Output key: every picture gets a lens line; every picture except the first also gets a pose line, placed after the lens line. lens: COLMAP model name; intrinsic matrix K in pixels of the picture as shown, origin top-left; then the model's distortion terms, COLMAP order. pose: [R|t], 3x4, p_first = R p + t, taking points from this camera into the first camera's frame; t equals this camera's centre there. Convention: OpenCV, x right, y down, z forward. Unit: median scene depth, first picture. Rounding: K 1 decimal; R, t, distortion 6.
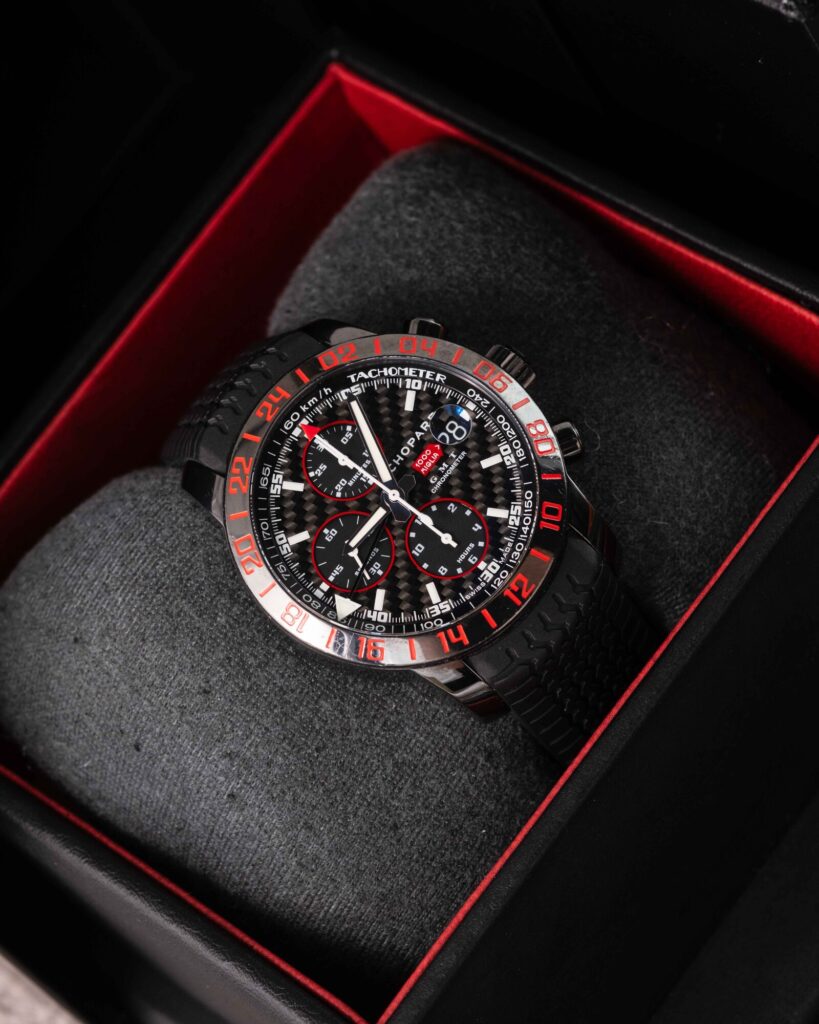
lens RADIAL K [[4316.8, 0, 416.5], [0, 4316.8, 508.5], [0, 0, 1]] dist [0.627074, 0.000000]
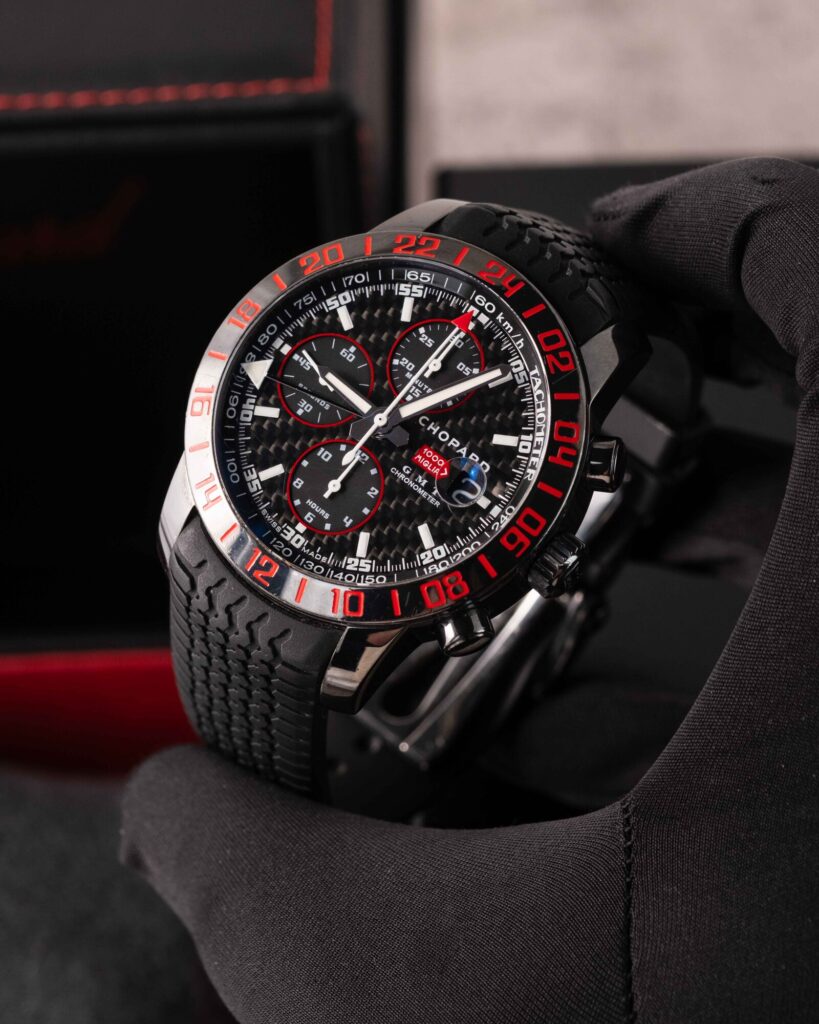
lens RADIAL K [[4316.8, 0, 413.8], [0, 4316.8, 503.3], [0, 0, 1]] dist [0.627074, 0.000000]
pose [[-0.026214, 0.973505, -0.227160, 0.199332], [-0.896196, 0.077788, 0.436786, -0.370975], [0.442883, 0.215030, 0.870412, 0.277115]]
